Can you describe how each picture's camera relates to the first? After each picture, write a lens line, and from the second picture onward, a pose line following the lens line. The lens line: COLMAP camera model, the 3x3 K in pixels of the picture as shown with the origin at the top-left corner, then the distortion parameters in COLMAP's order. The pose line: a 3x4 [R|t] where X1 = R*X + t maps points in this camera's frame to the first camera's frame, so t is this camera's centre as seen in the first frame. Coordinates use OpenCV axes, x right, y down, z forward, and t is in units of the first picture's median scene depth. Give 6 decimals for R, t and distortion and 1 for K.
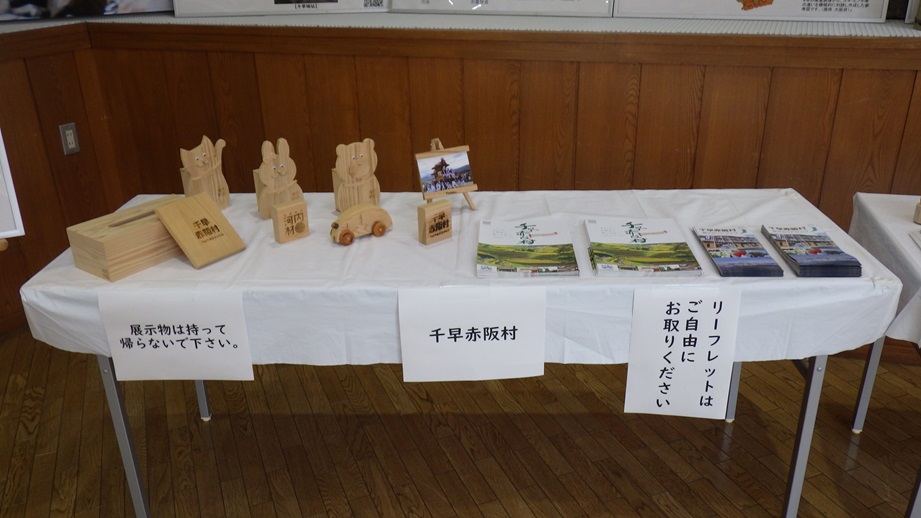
lens RADIAL K [[755.8, 0, 462.5], [0, 755.8, 260.8], [0, 0, 1]] dist [0.003424, 0.009378]
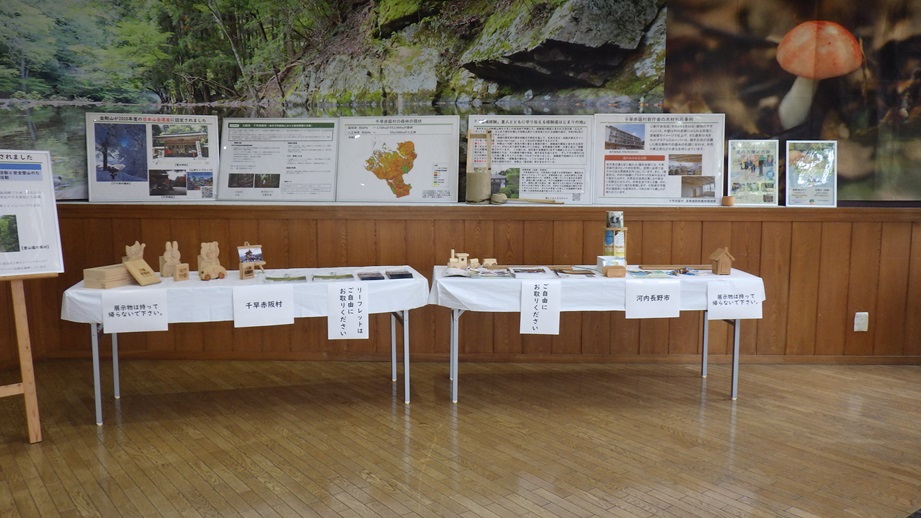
lens RADIAL K [[755.8, 0, 462.5], [0, 755.8, 260.8], [0, 0, 1]] dist [0.003424, 0.009378]
pose [[0.964793, -0.011898, 0.262740, -0.006666], [0.088056, 0.955936, -0.280060, 0.641702], [-0.247831, 0.293336, 0.923328, -1.358974]]
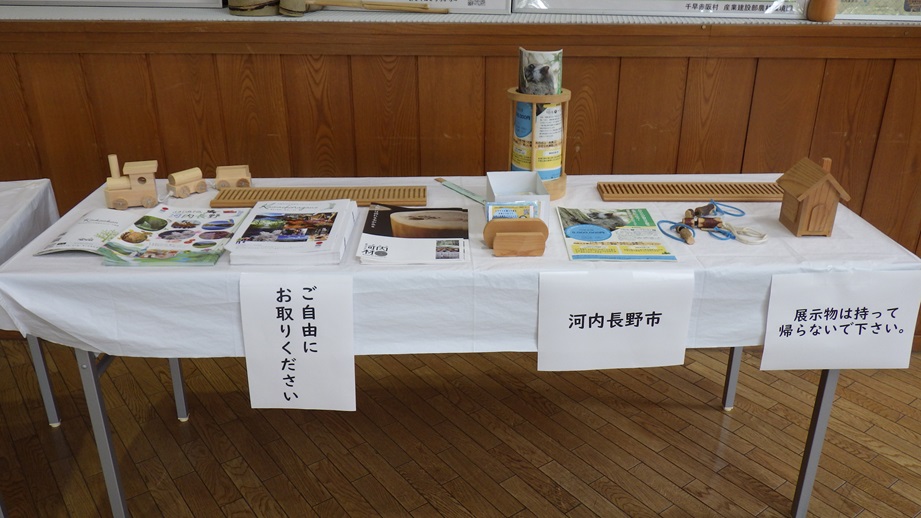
lens RADIAL K [[755.8, 0, 462.5], [0, 755.8, 260.8], [0, 0, 1]] dist [0.003424, 0.009378]
pose [[0.966278, -0.085063, 0.243045, 0.827351], [0.085030, 0.996322, 0.010647, 0.050083], [-0.243056, 0.010378, 0.969957, -0.063443]]
